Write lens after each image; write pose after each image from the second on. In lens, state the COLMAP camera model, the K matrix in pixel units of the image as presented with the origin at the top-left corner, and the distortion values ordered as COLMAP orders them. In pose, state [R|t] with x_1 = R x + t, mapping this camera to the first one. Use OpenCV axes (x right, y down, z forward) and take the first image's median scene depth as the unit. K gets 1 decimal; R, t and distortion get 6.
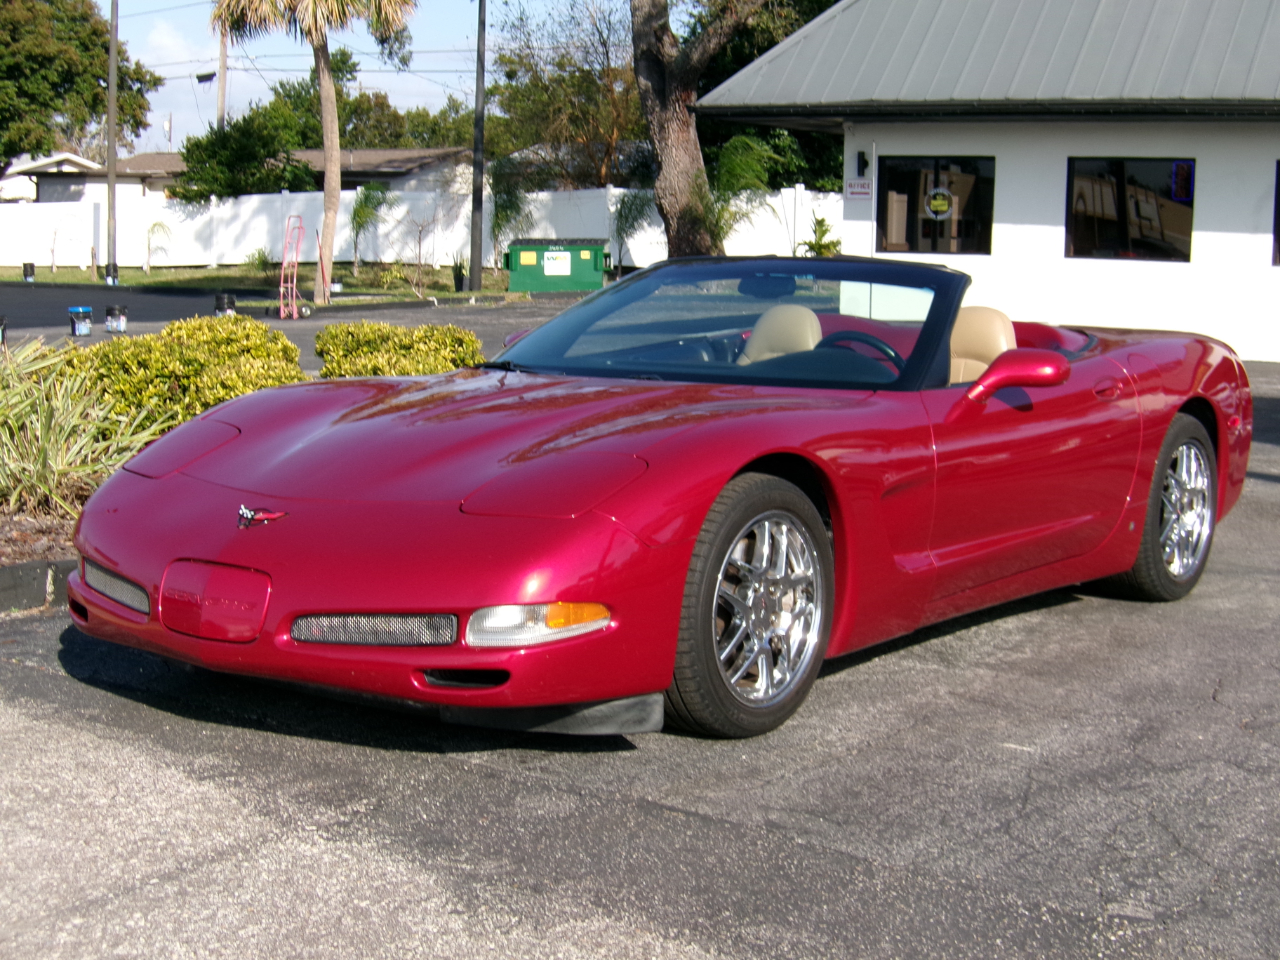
lens RADIAL K [[1969.3, 0, 641.6], [0, 1969.3, 518.7], [0, 0, 1]] dist [-0.115961, -0.045594]
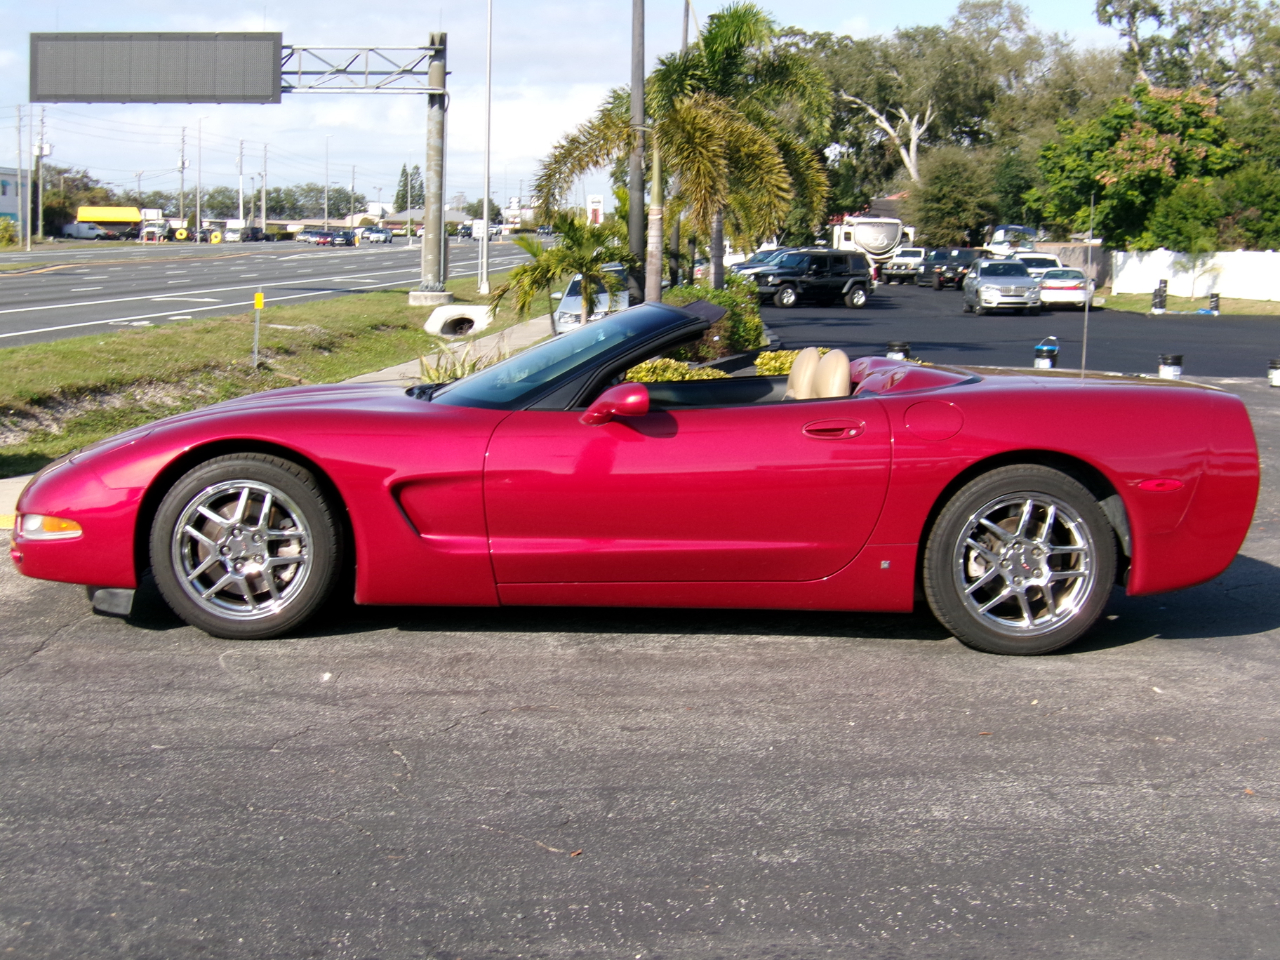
lens RADIAL K [[1969.3, 0, 641.6], [0, 1969.3, 518.7], [0, 0, 1]] dist [-0.115961, -0.045594]
pose [[0.648095, 0.096771, -0.755386, 0.158342], [-0.114884, 0.992966, 0.028640, -0.005933], [0.752844, 0.068220, 0.654654, 0.036233]]
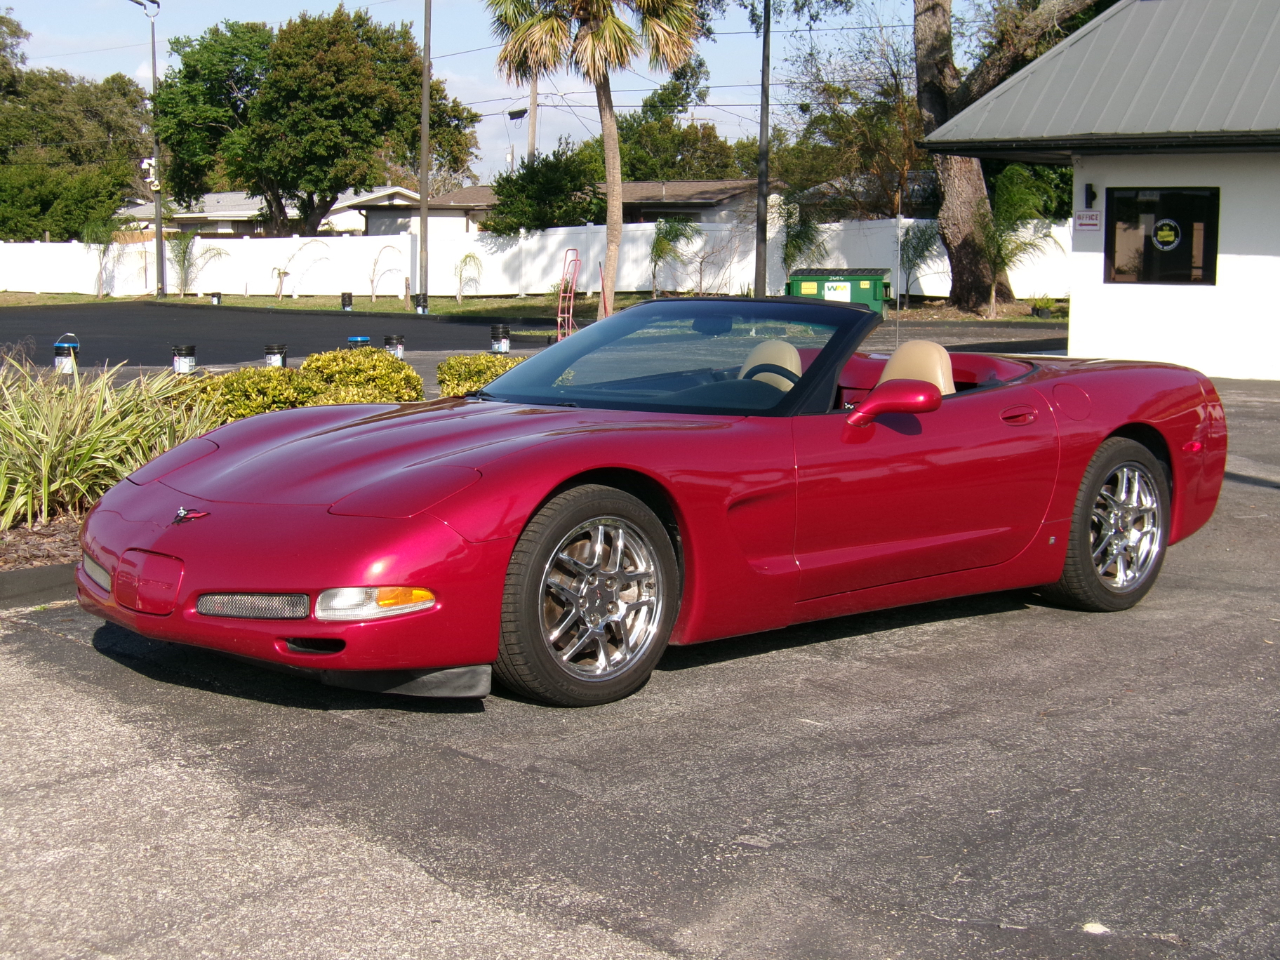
lens RADIAL K [[1969.3, 0, 641.6], [0, 1969.3, 518.7], [0, 0, 1]] dist [-0.115961, -0.045594]
pose [[0.984817, 0.012234, -0.173166, 0.035680], [-0.014615, 0.999815, -0.012478, 0.001444], [0.172982, 0.014819, 0.984814, -0.020559]]
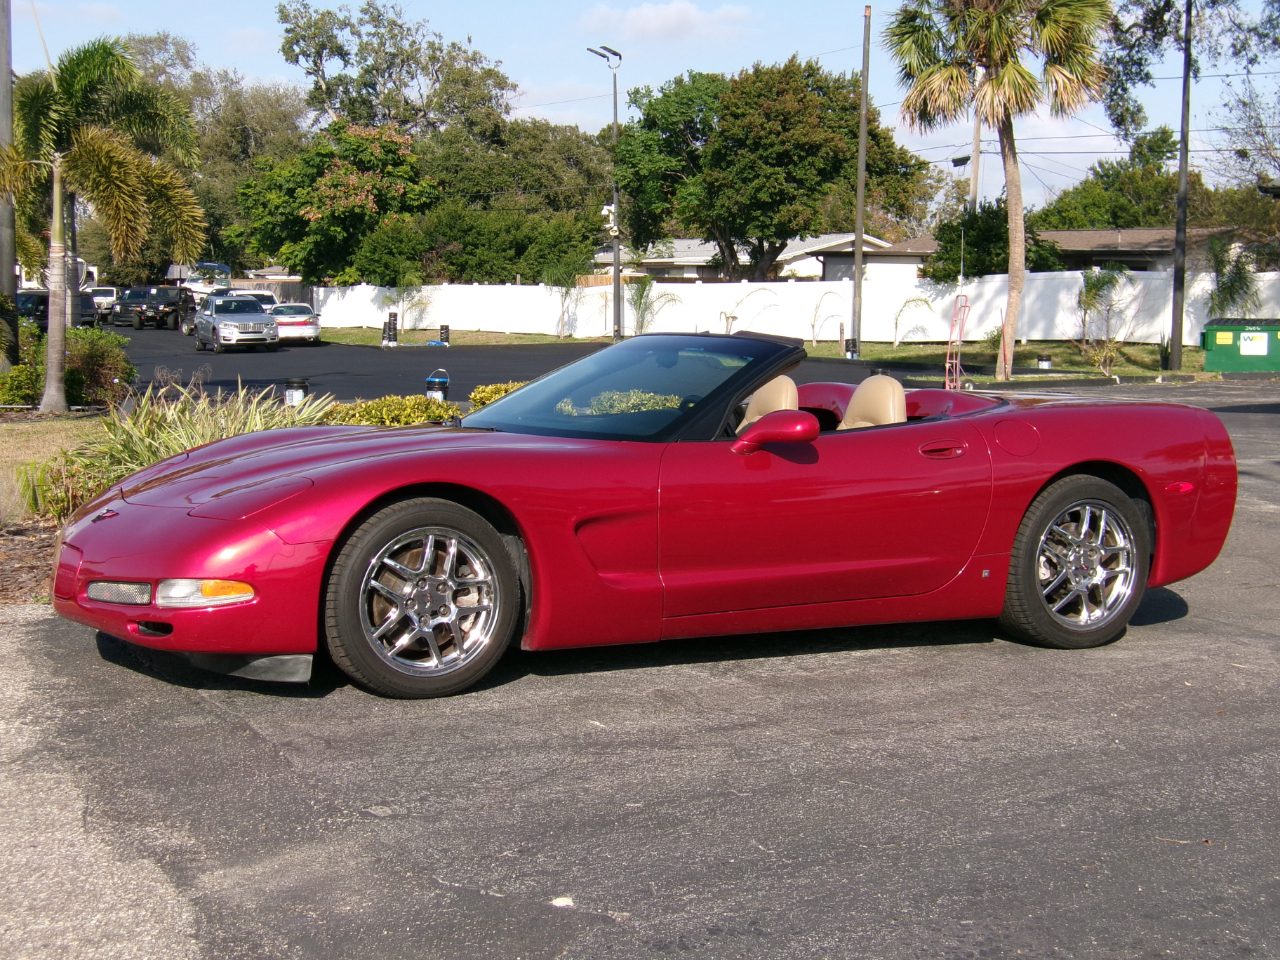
lens RADIAL K [[1969.3, 0, 641.6], [0, 1969.3, 518.7], [0, 0, 1]] dist [-0.115961, -0.045594]
pose [[0.909107, 0.038825, -0.414749, 0.088851], [-0.055080, 0.998109, -0.027297, 0.002280], [0.412905, 0.047660, 0.909526, -0.016214]]
